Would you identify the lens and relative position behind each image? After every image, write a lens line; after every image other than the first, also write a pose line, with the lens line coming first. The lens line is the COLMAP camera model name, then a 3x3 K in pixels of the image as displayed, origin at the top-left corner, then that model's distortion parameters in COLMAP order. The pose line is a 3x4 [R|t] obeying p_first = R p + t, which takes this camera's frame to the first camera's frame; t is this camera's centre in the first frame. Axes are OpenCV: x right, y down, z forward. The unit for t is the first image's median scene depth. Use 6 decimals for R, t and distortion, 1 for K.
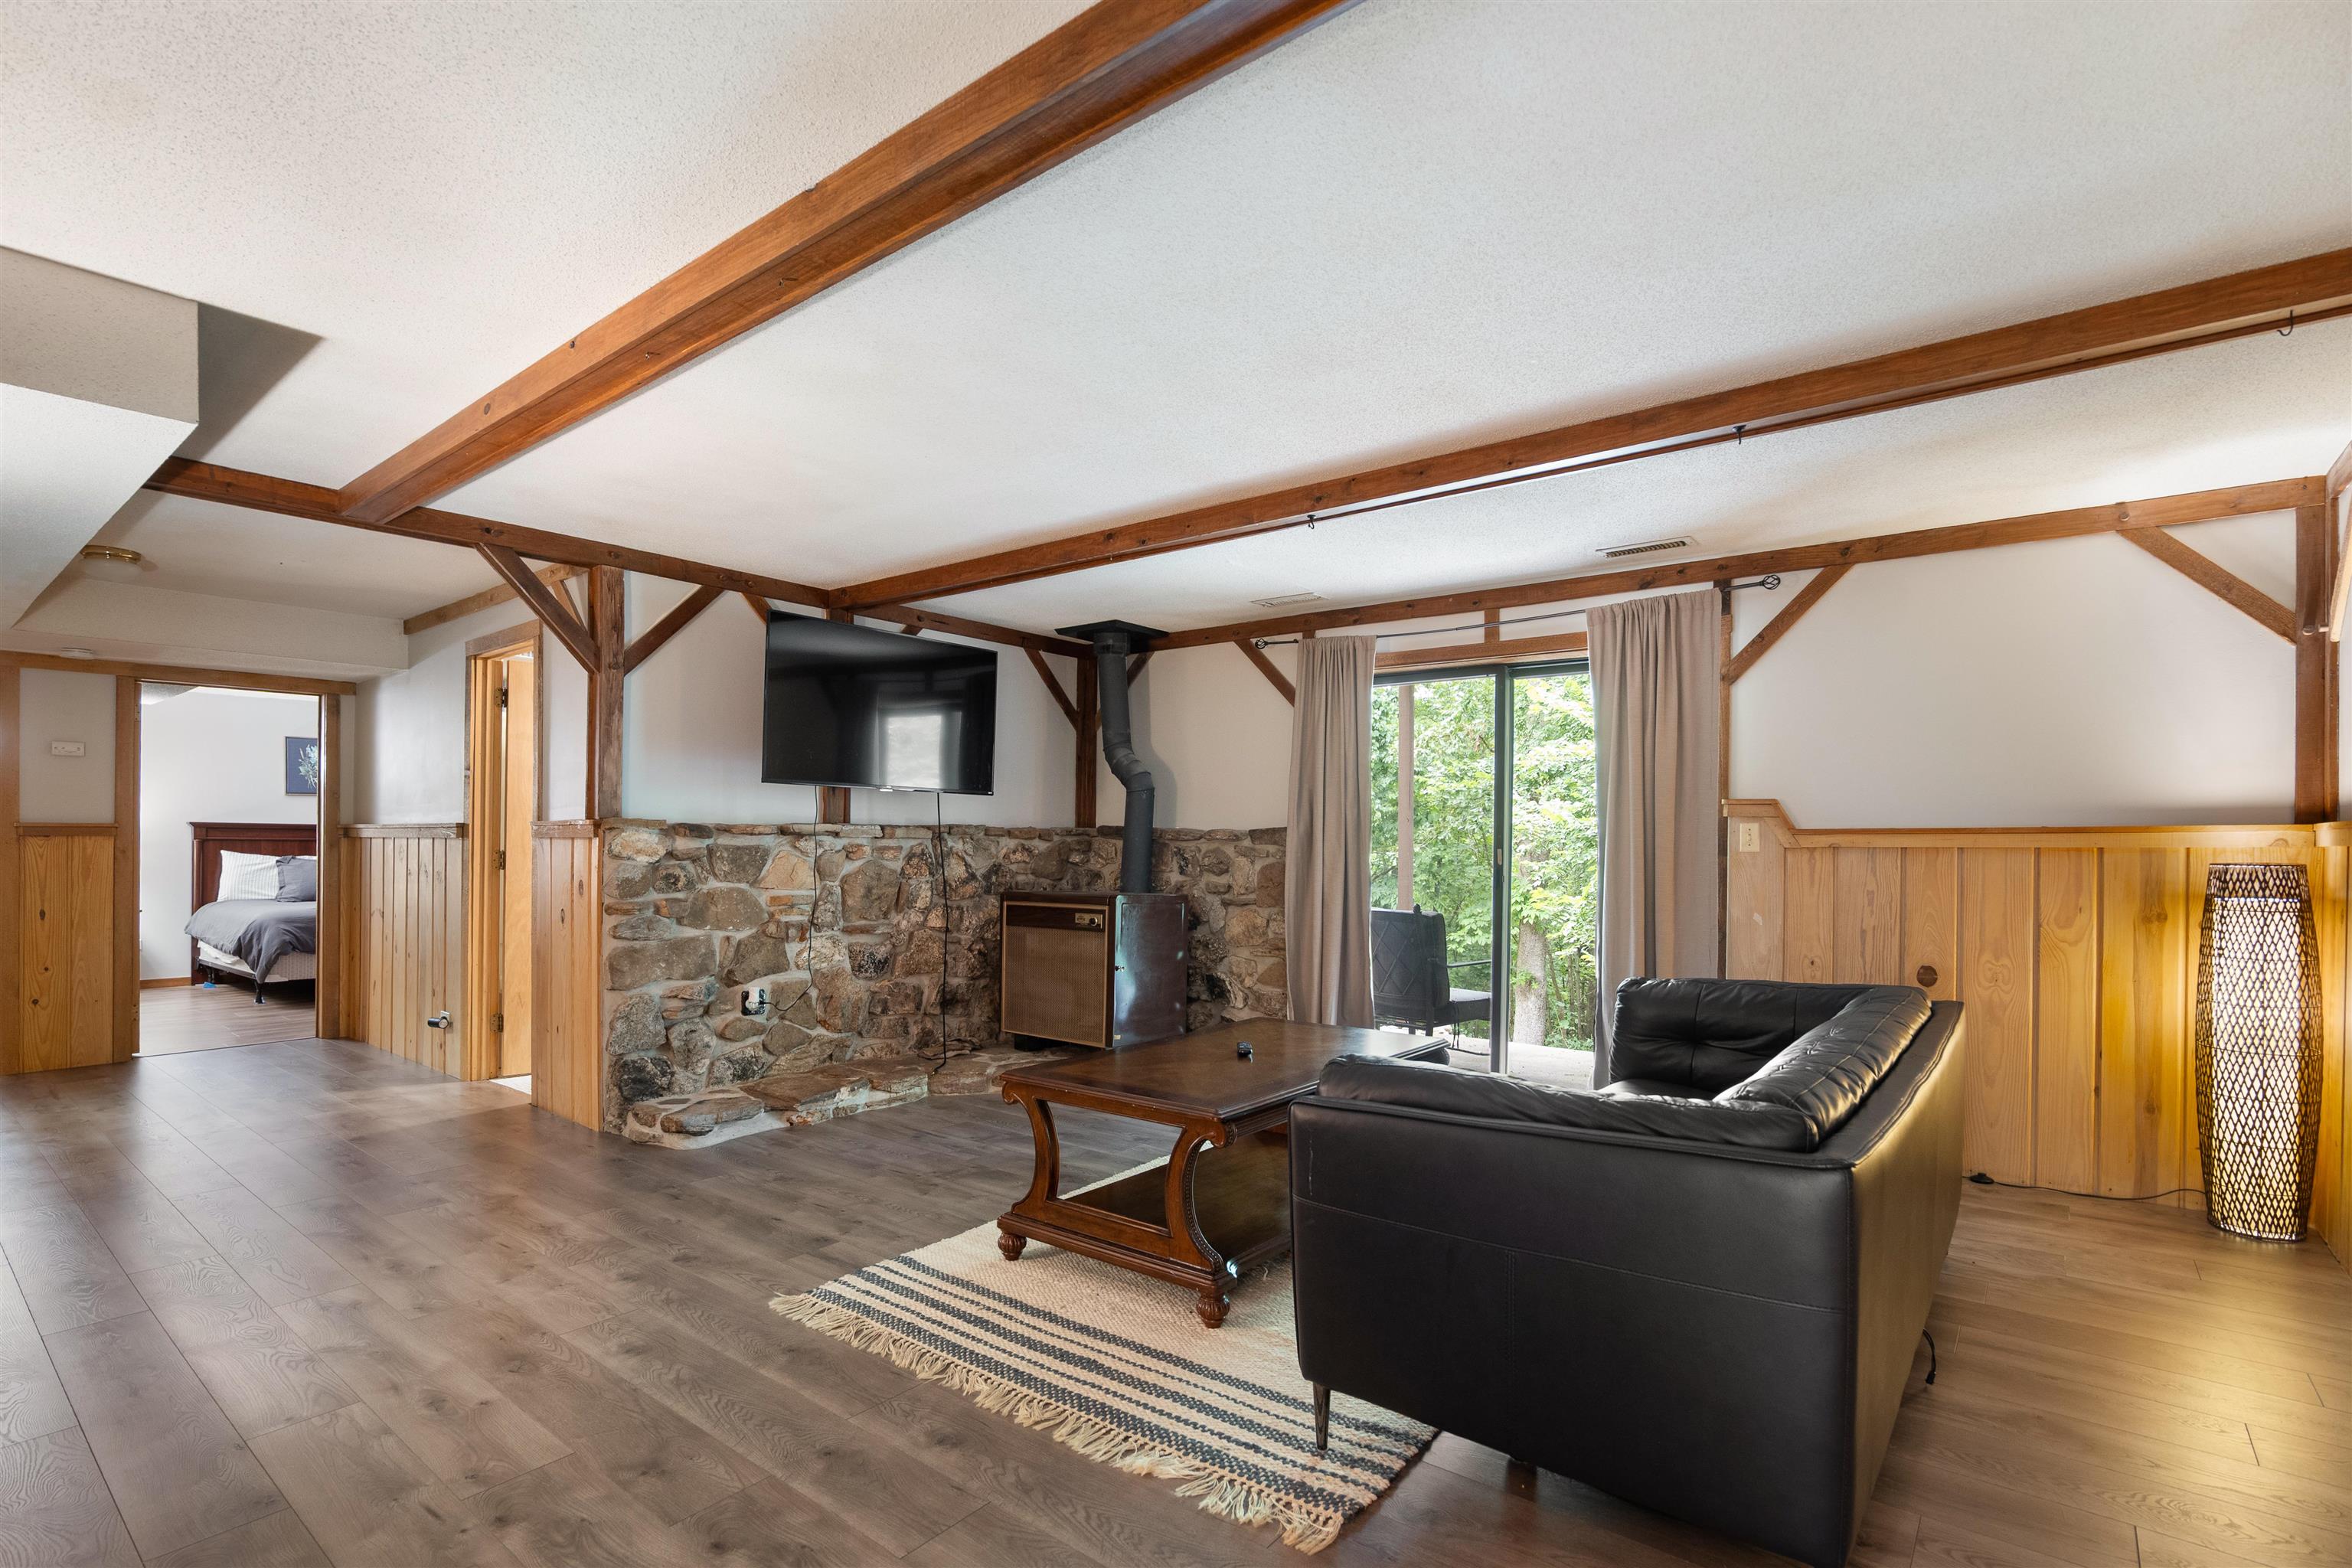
lens RADIAL K [[1100.5, 0, 1181.2], [0, 1100.5, 842.5], [0, 0, 1]] dist [-0.024229, 0.004806]
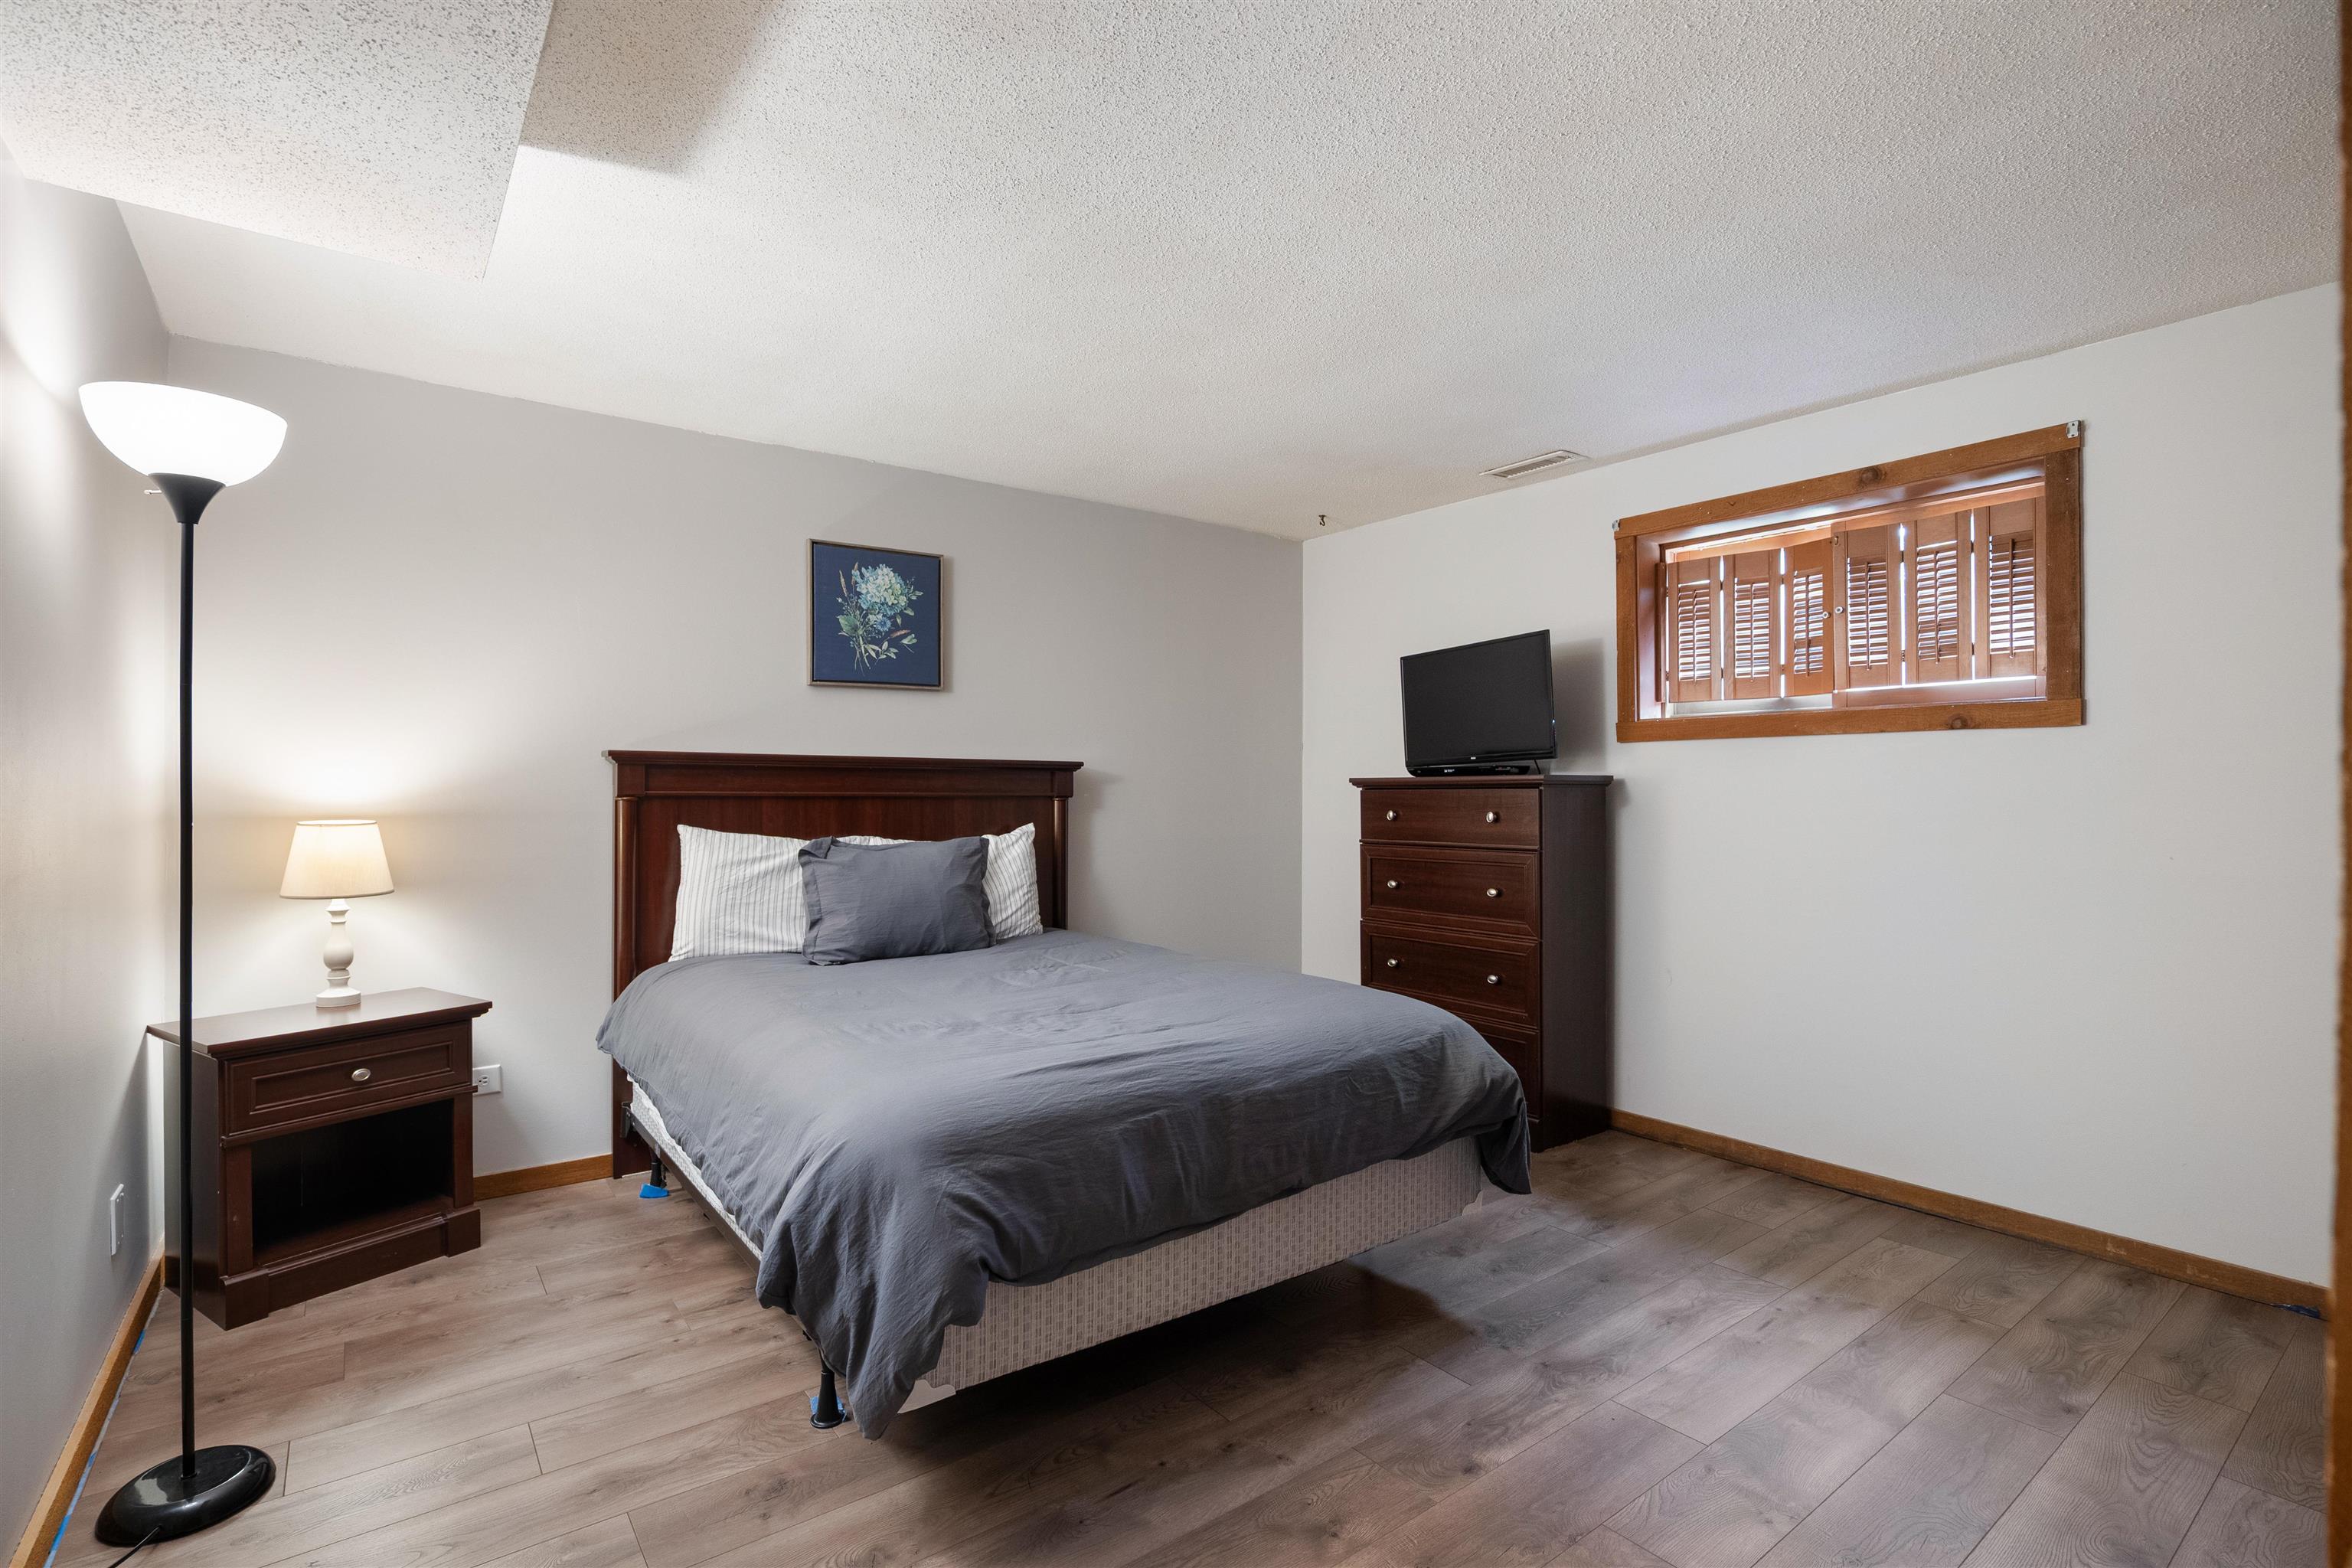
lens RADIAL K [[1100.5, 0, 1183.5], [0, 1100.5, 783.1], [0, 0, 1]] dist [-0.024229, 0.004806]
pose [[0.965780, -0.002353, -0.259351, -1.775032], [0.000746, 0.999980, -0.006293, -0.014318], [0.259360, 0.005884, 0.965763, 1.944663]]
